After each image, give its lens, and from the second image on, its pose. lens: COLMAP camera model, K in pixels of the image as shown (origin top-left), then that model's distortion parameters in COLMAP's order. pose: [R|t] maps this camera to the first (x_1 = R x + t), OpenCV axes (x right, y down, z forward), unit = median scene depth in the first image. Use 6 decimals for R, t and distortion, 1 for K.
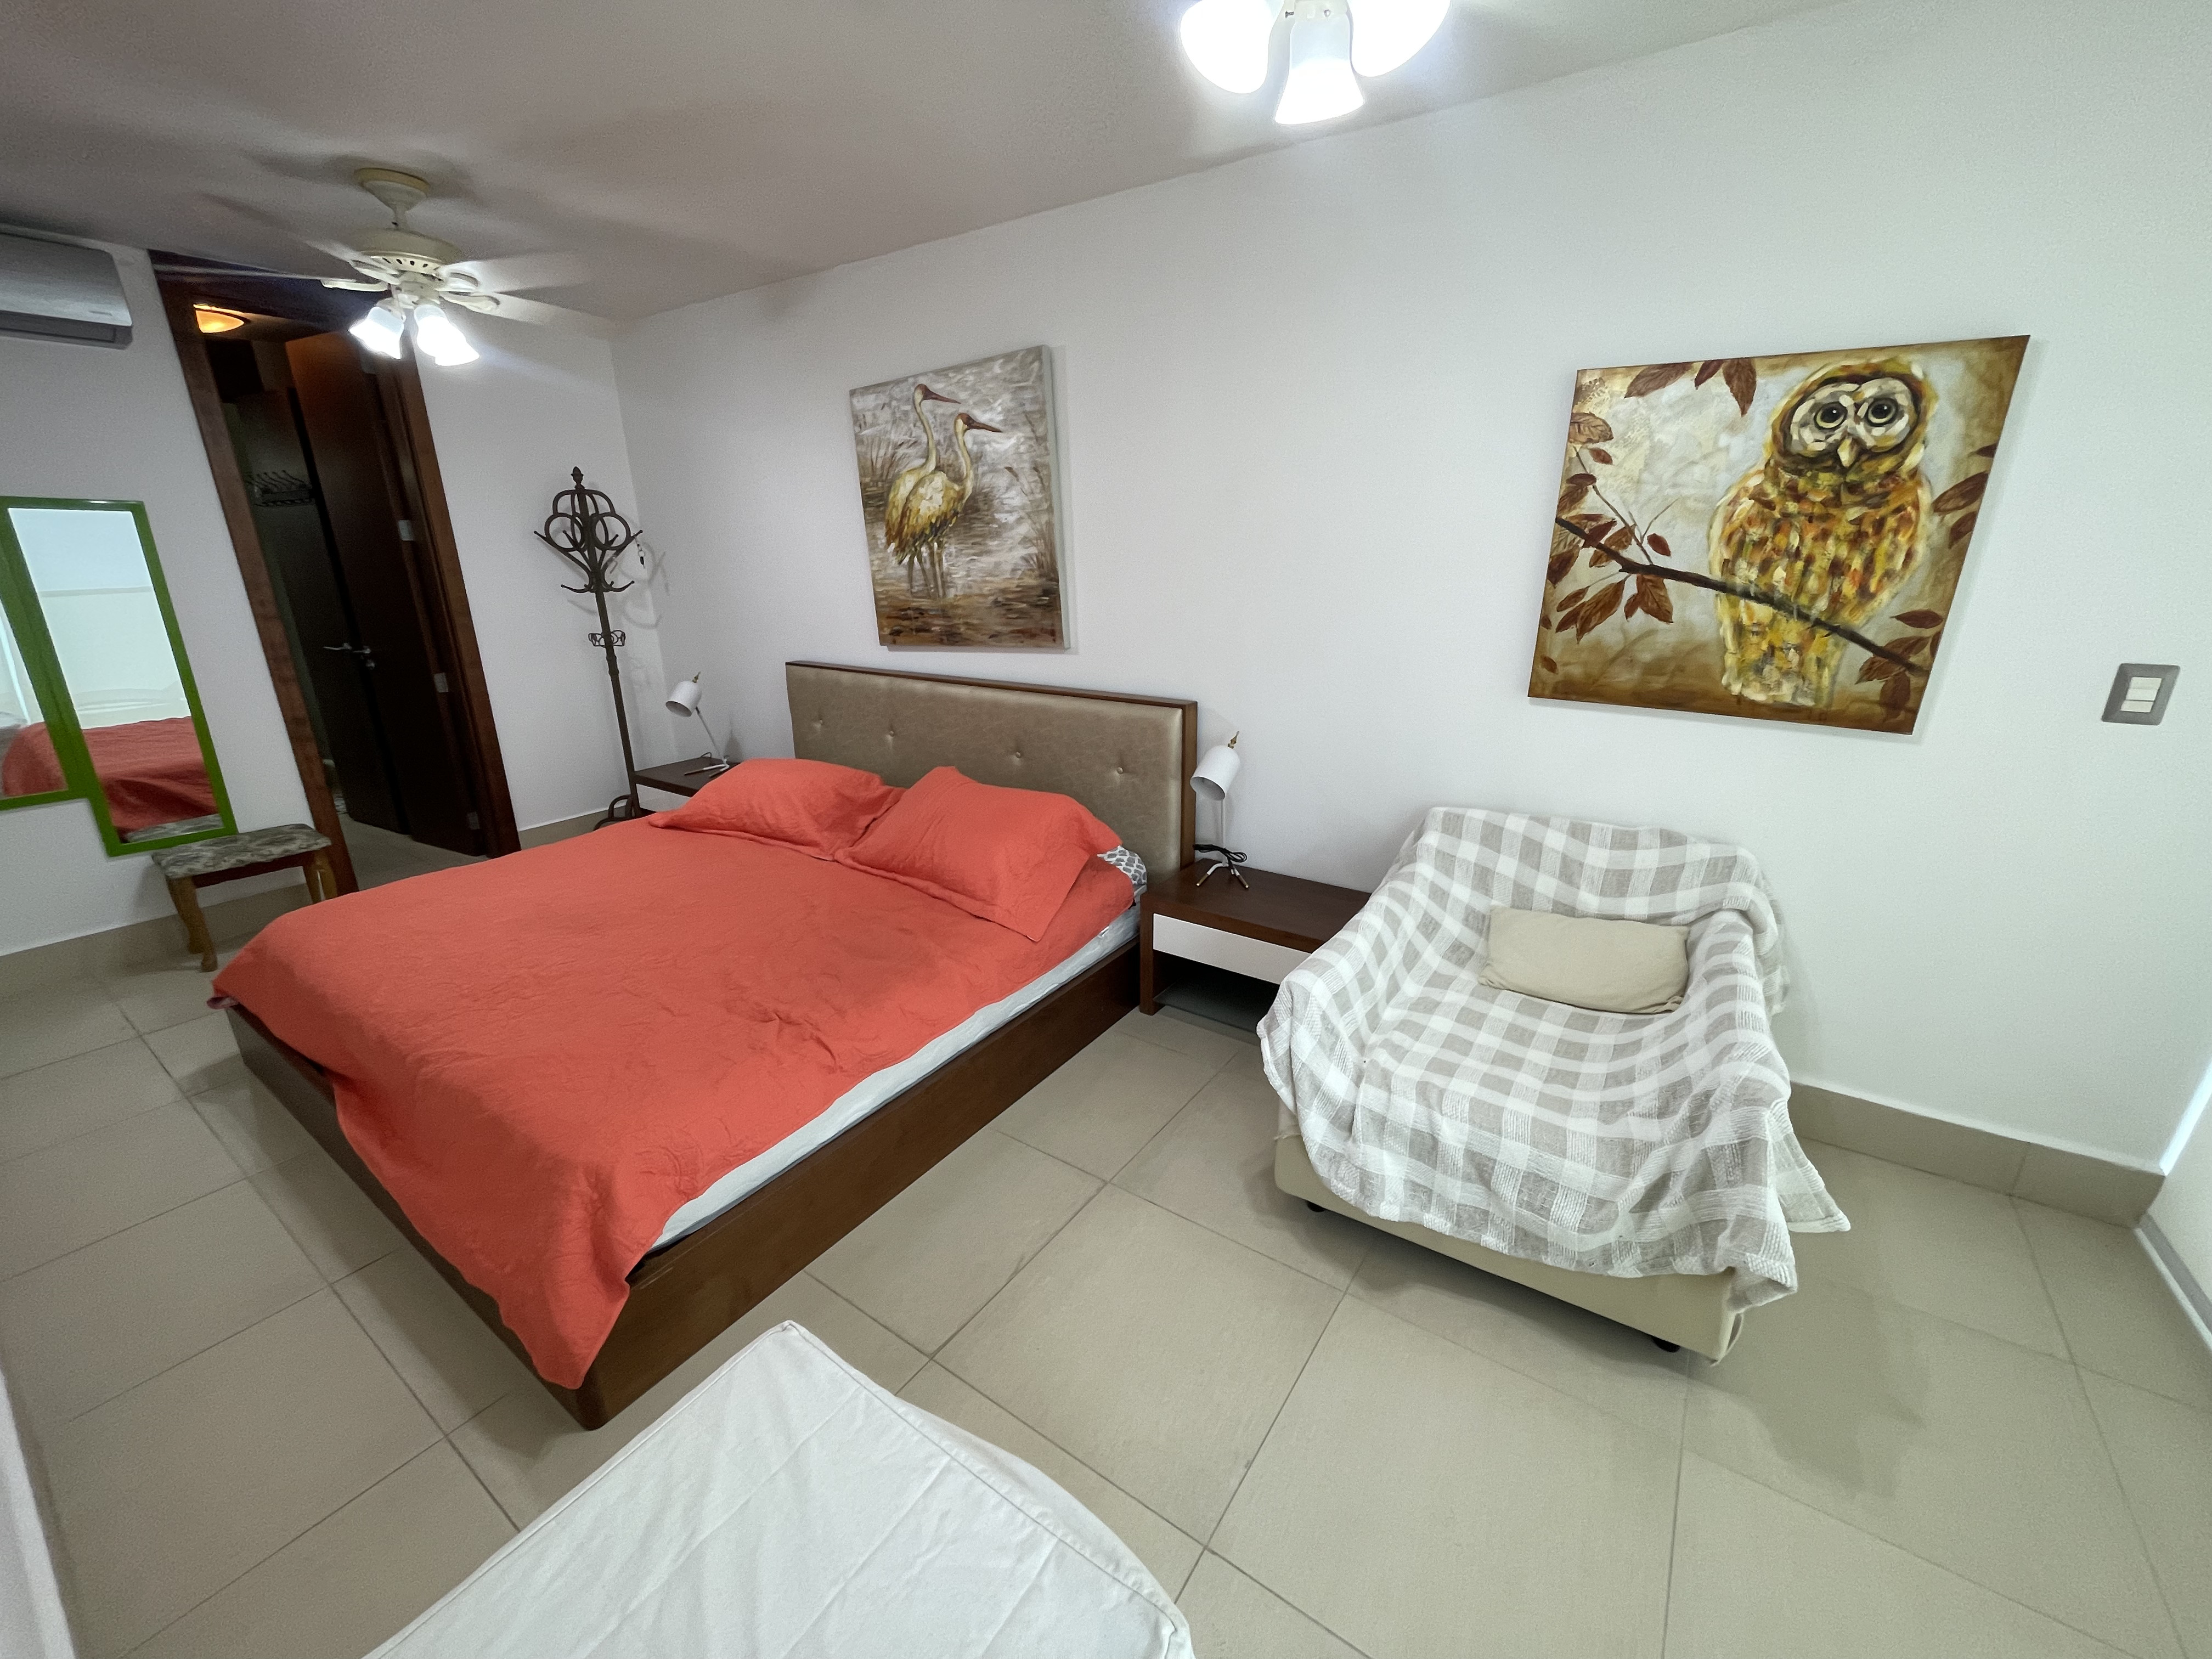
lens RADIAL K [[892.5, 0, 1106.0], [0, 892.5, 829.5], [0, 0, 1]] dist [-0.000738, 0.000249]
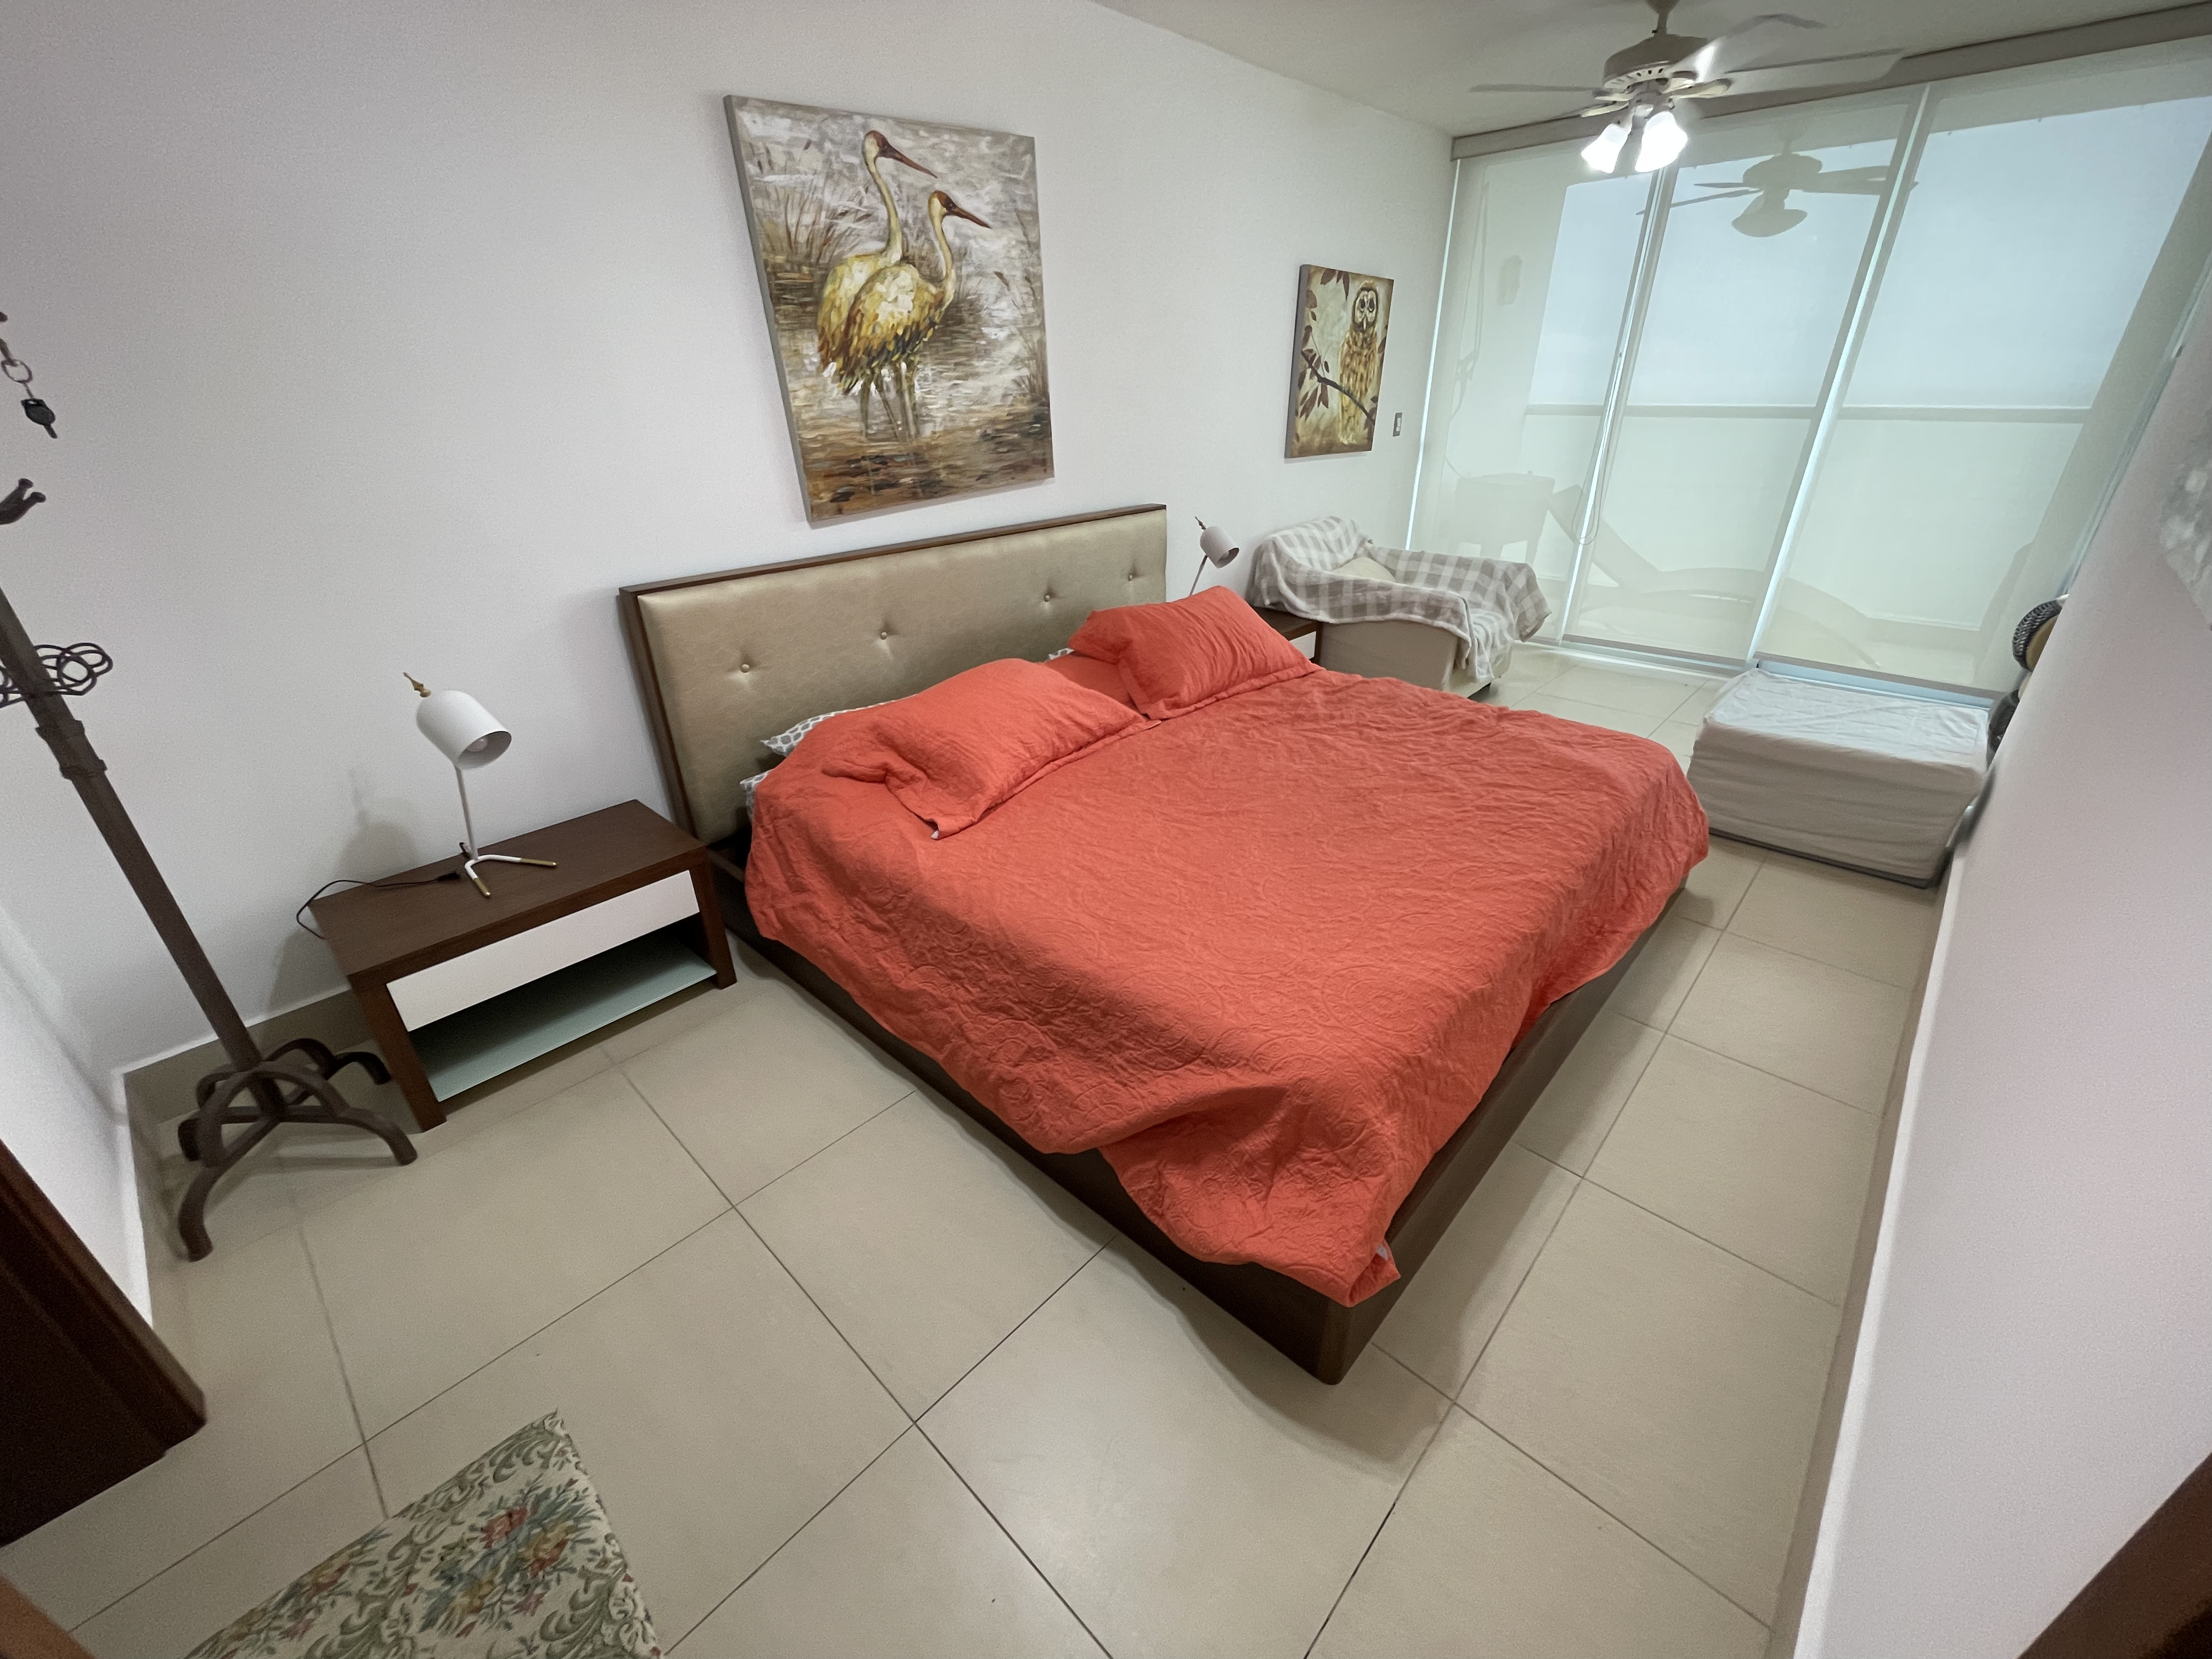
lens RADIAL K [[892.5, 0, 1106.0], [0, 892.5, 829.5], [0, 0, 1]] dist [-0.000738, 0.000249]
pose [[0.145199, -0.439757, 0.886302, -1.104791], [0.320199, 0.868473, 0.378454, -0.220707], [-0.936157, 0.228841, 0.266911, 0.771771]]
